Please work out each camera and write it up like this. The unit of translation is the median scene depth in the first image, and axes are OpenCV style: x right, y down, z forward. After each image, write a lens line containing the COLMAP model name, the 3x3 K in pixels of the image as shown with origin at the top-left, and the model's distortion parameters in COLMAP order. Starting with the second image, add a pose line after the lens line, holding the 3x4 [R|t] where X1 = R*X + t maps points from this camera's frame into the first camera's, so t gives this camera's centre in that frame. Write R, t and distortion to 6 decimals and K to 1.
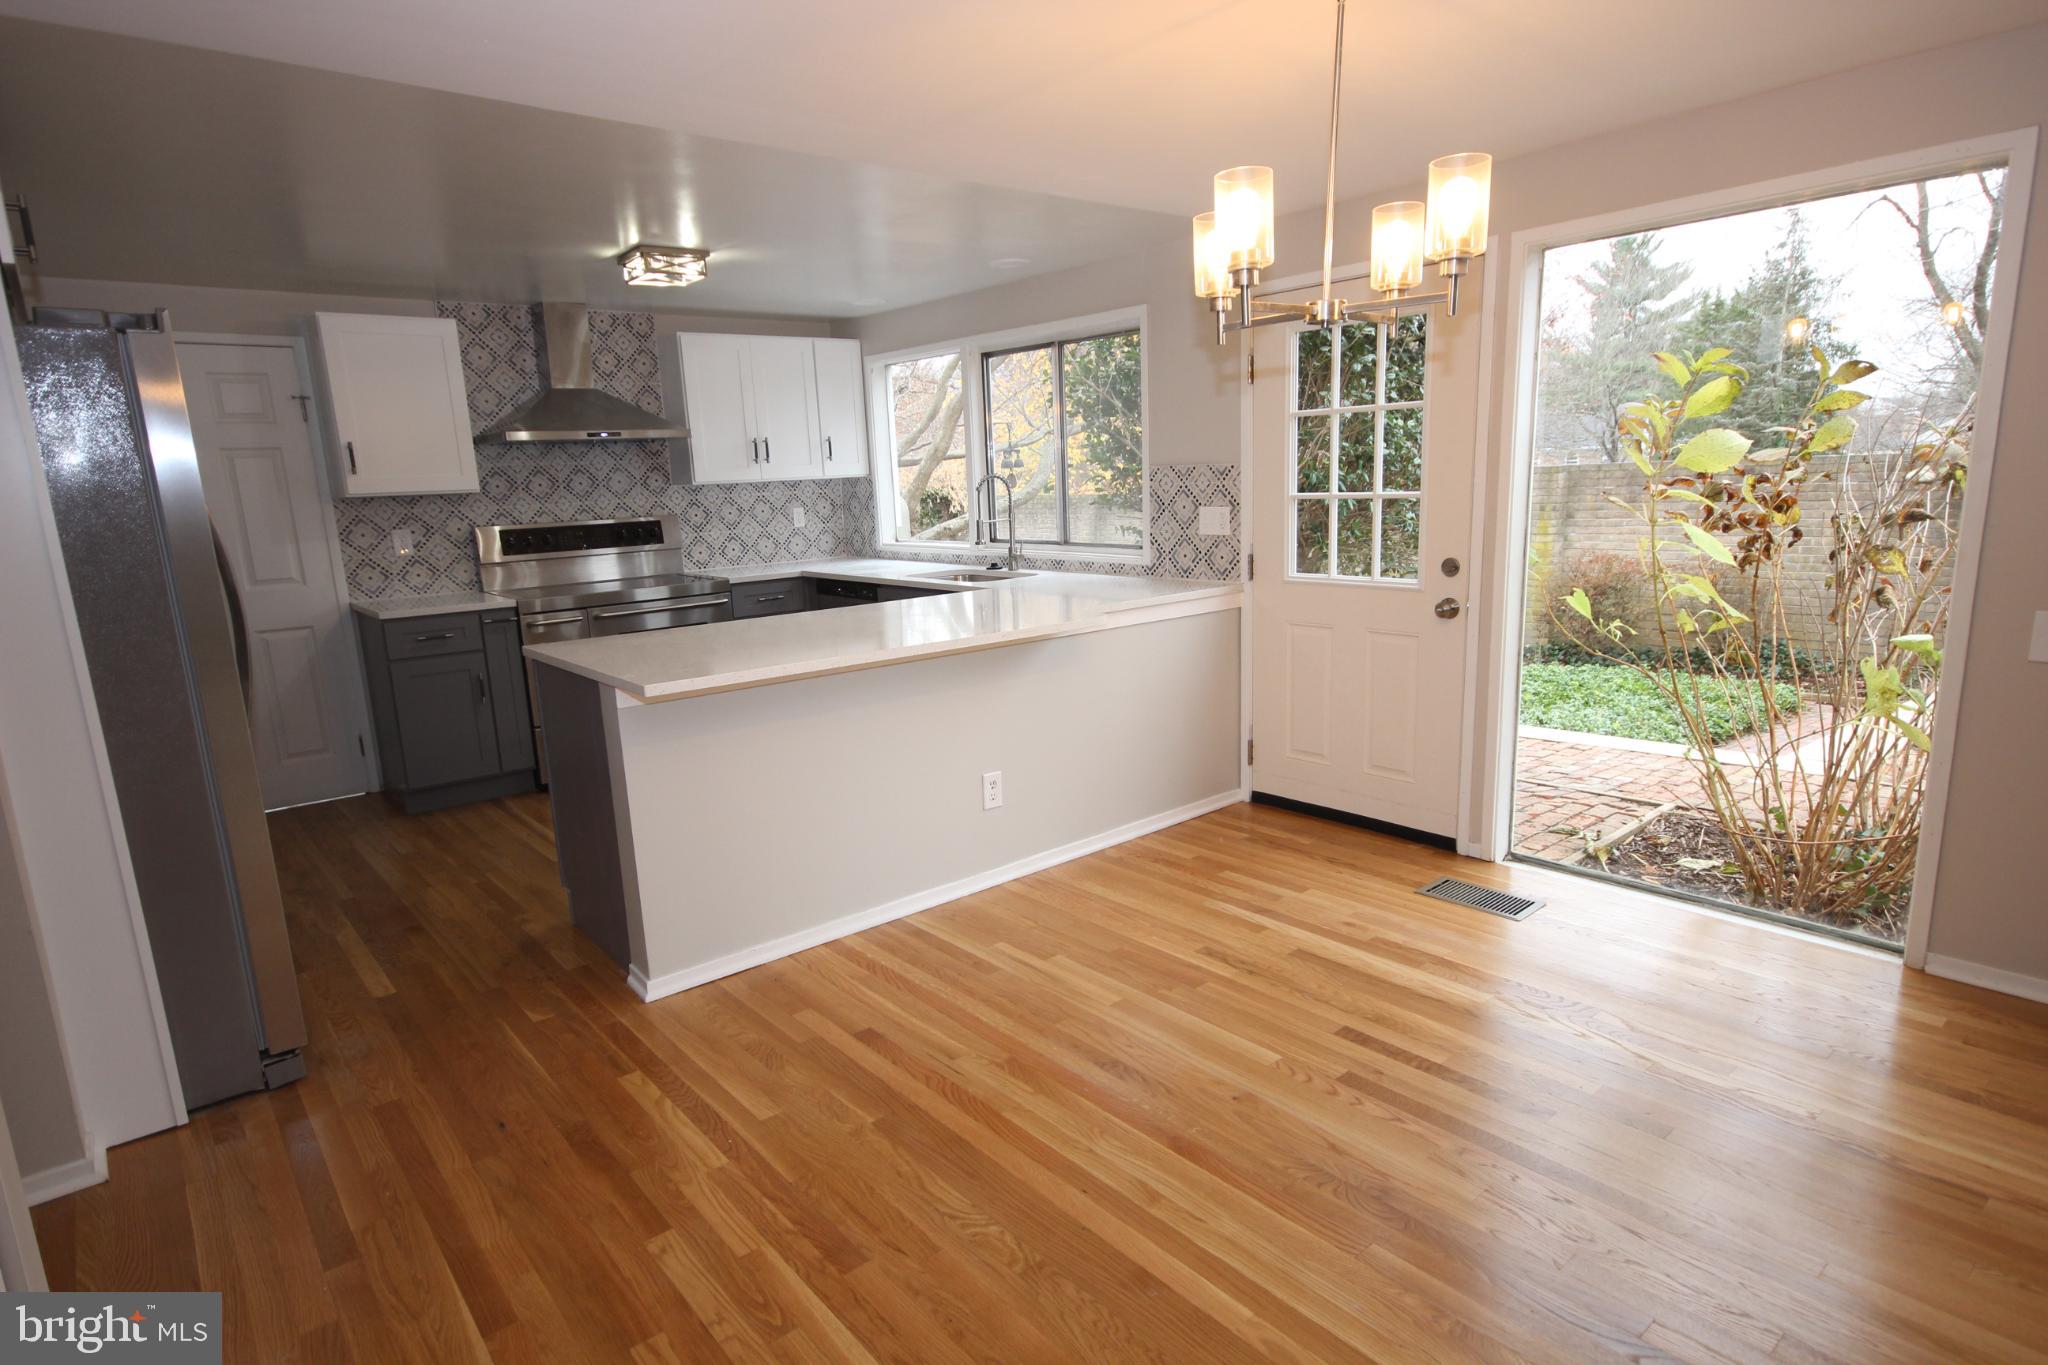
lens RADIAL K [[1111.9, 0, 1021.2], [0, 1111.9, 693.8], [0, 0, 1]] dist [0.013806, 0.002257]
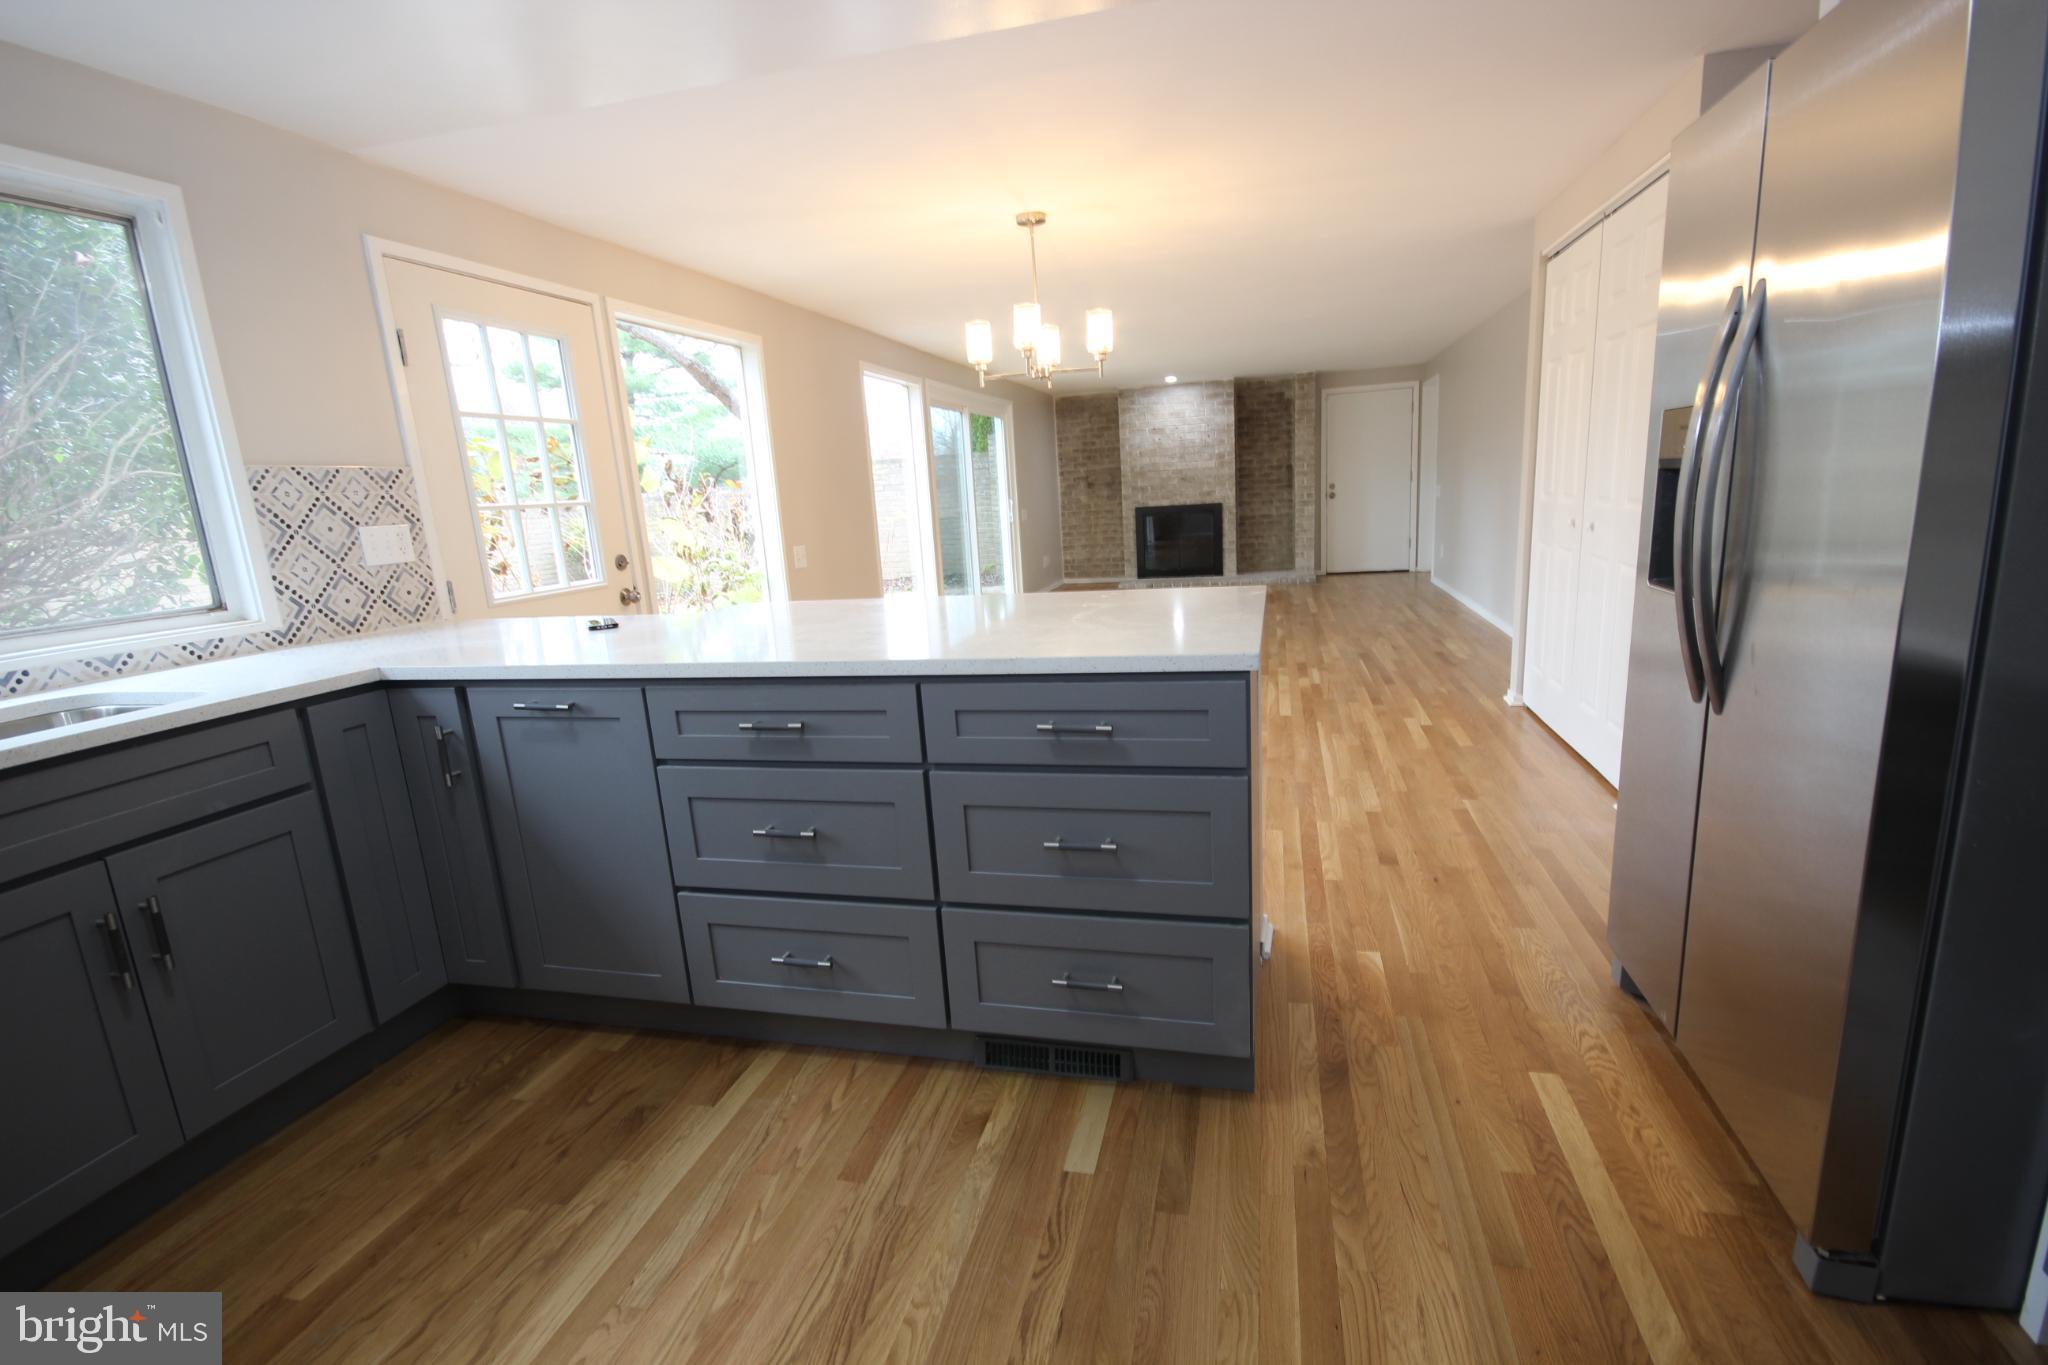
lens RADIAL K [[952.1, 0, 1030.6], [0, 952.1, 700.3], [0, 0, 1]] dist [0.012243, -0.012631]
pose [[-0.589100, -0.100257, 0.801816, -0.523181], [0.244019, 0.923876, 0.294802, -0.126711], [-0.770335, 0.369326, -0.519791, 0.922397]]
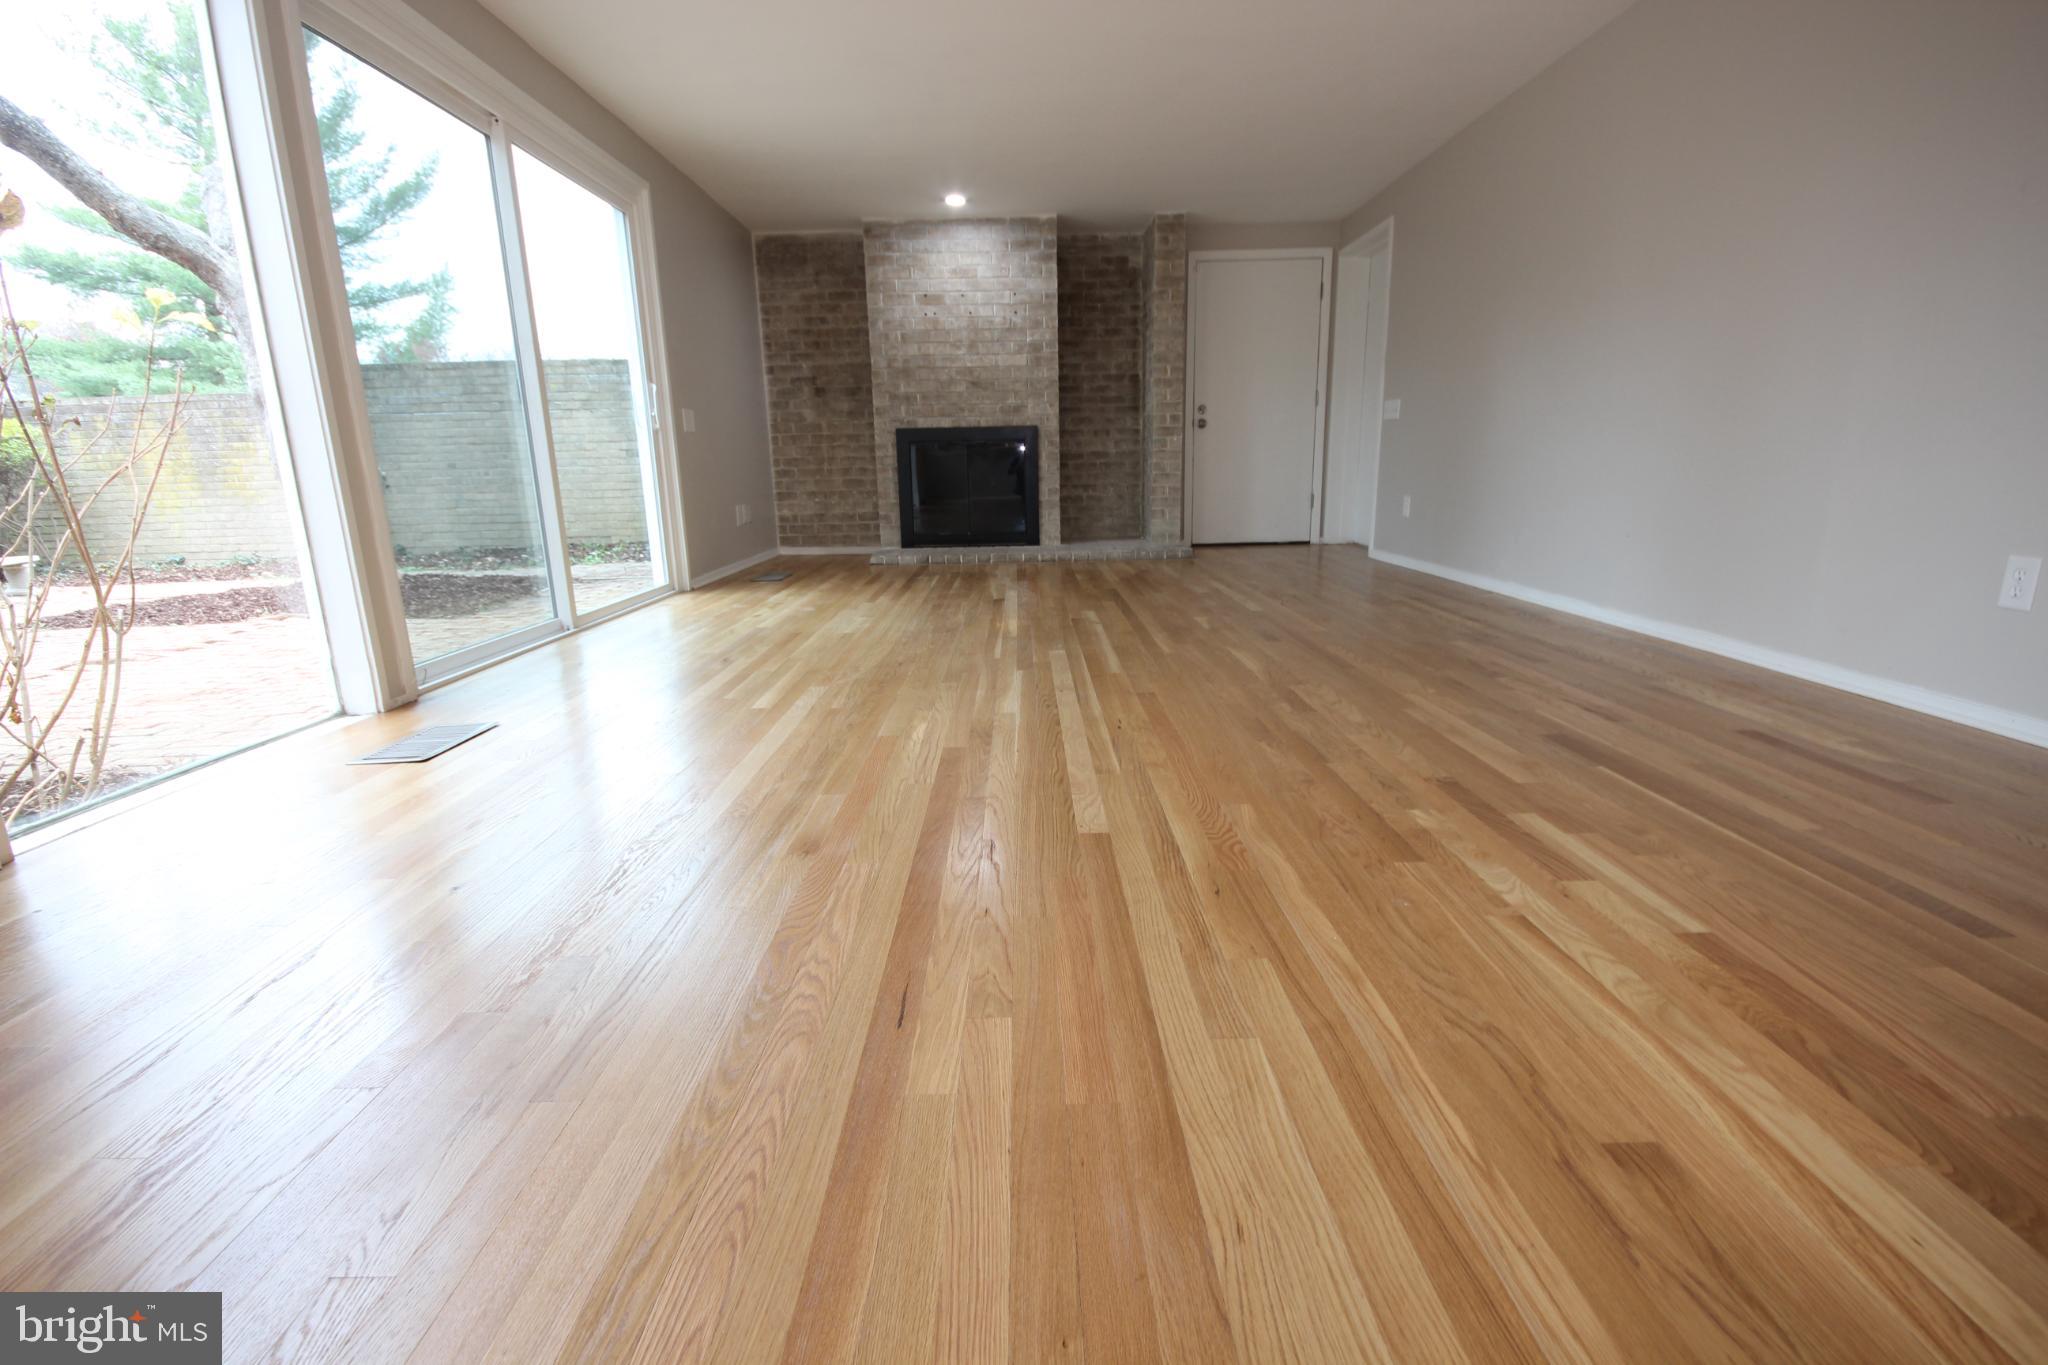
lens RADIAL K [[952.1, 0, 1032.8], [0, 952.1, 693.8], [0, 0, 1]] dist [0.012243, -0.012631]
pose [[-0.775985, -0.094345, 0.623655, 0.135648], [0.177554, 0.916095, 0.359506, 0.064156], [-0.605245, 0.389704, -0.694125, 0.375054]]
